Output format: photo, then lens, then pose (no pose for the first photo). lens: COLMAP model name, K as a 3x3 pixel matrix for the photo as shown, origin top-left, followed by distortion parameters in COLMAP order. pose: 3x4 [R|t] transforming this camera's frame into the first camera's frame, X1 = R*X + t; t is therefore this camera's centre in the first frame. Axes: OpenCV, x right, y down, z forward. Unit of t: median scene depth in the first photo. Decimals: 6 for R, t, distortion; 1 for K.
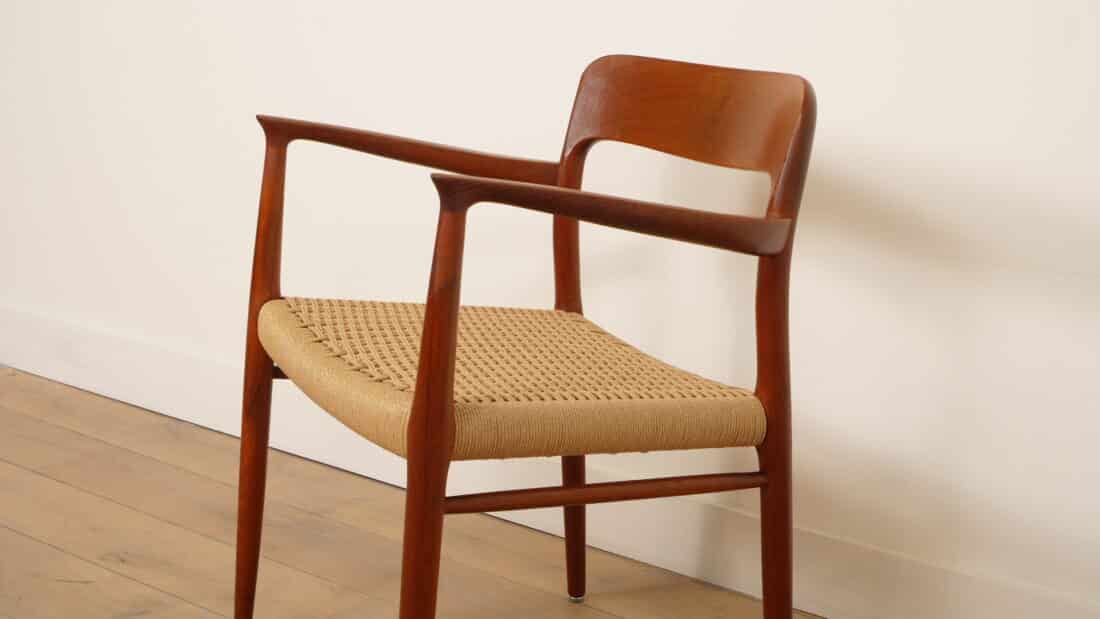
lens RADIAL K [[1330.5, 0, 550.0], [0, 1330.5, 309.5], [0, 0, 1]] dist [0.007800, 0.025009]
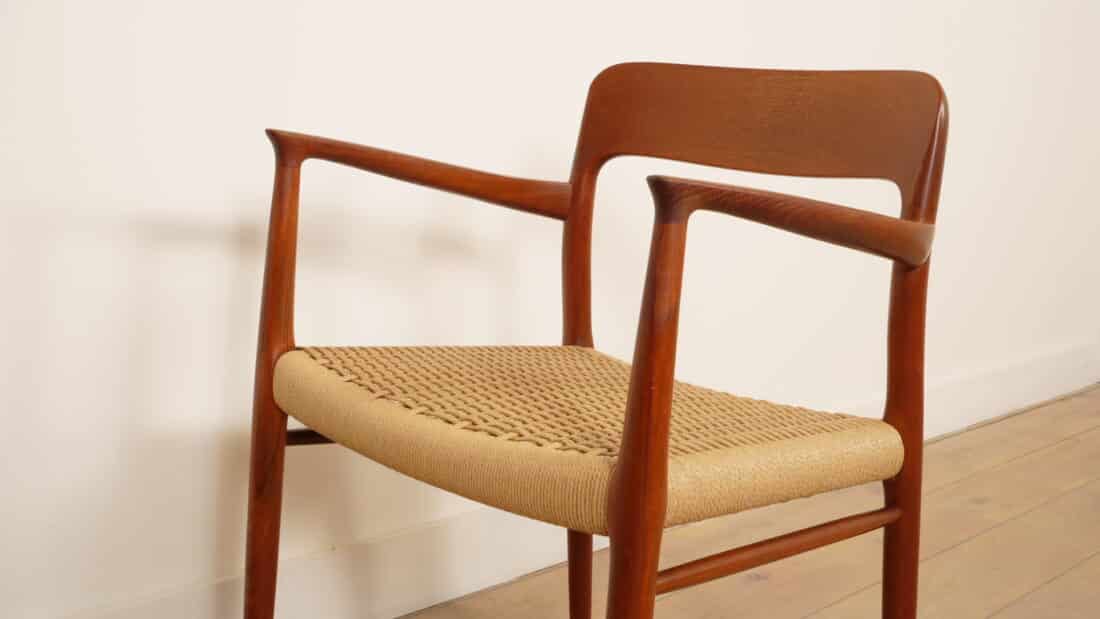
lens RADIAL K [[1330.5, 0, 550.0], [0, 1330.5, 309.5], [0, 0, 1]] dist [0.007800, 0.025009]
pose [[0.966877, -0.049427, 0.250413, -0.262040], [0.055812, 0.998271, -0.018457, -0.009186], [-0.249068, 0.031822, 0.967963, 0.159623]]
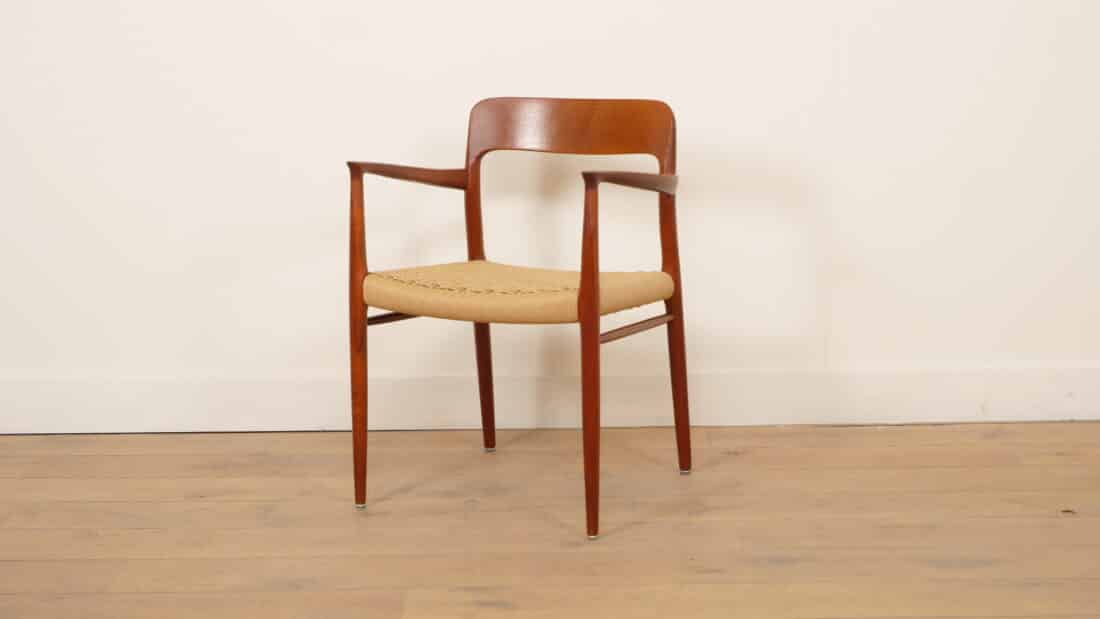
lens RADIAL K [[1635.4, 0, 550.0], [0, 1635.4, 309.5], [0, 0, 1]] dist [0.016593, -0.002554]
pose [[0.841565, -0.180159, 0.509226, -1.049132], [0.181699, 0.982220, 0.047218, -0.019838], [-0.508679, 0.052789, 0.859337, -0.807134]]
